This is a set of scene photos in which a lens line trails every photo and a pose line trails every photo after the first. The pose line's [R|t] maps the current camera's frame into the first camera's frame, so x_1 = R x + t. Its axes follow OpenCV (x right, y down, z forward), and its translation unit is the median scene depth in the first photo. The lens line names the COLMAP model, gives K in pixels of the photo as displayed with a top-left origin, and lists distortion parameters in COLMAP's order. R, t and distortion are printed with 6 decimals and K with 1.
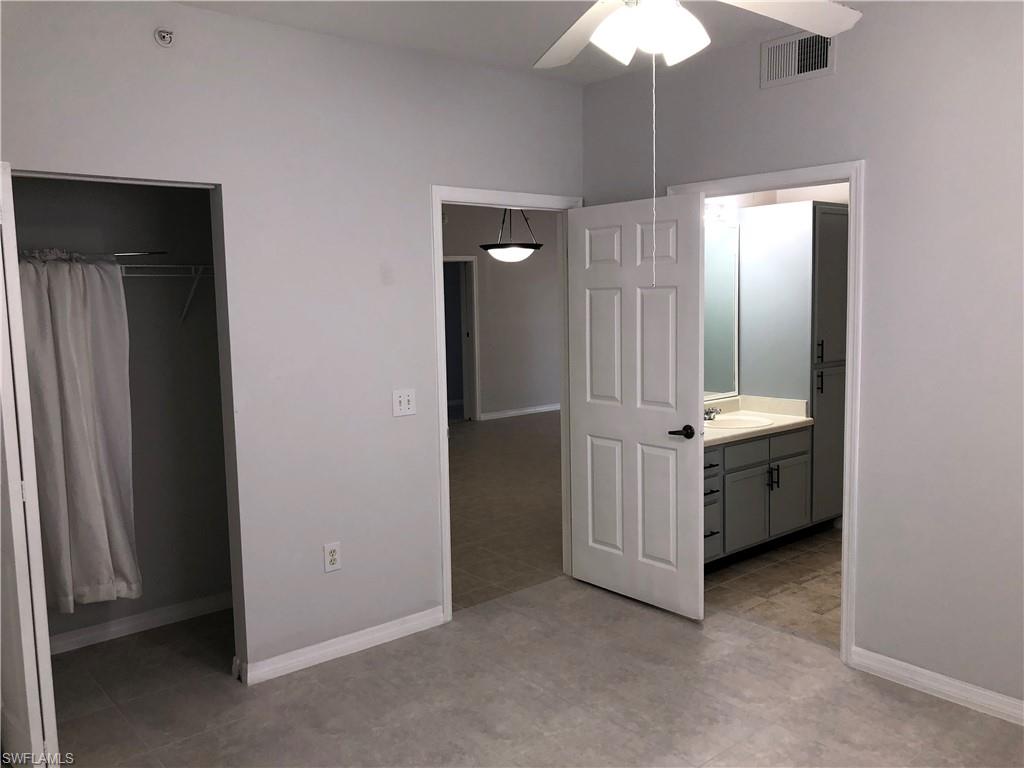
lens RADIAL K [[840.9, 0, 510.8], [0, 840.9, 374.3], [0, 0, 1]] dist [0.098363, -0.151644]
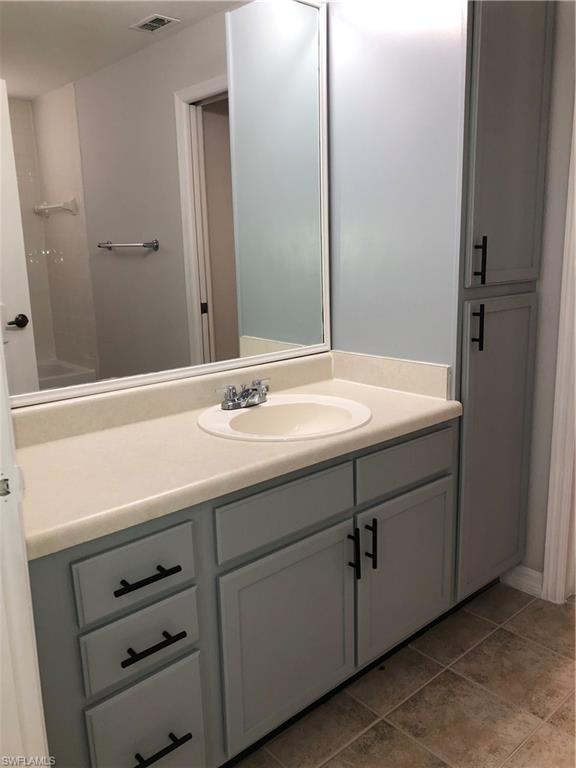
lens RADIAL K [[616.9, 0, 285.5], [0, 616.9, 367.8], [0, 0, 1]] dist [0.033392, -0.003667]
pose [[0.999959, -0.008794, 0.002363, 0.256247], [0.008503, 0.994619, 0.103252, -0.004744], [-0.003258, -0.103227, 0.994652, 0.655857]]
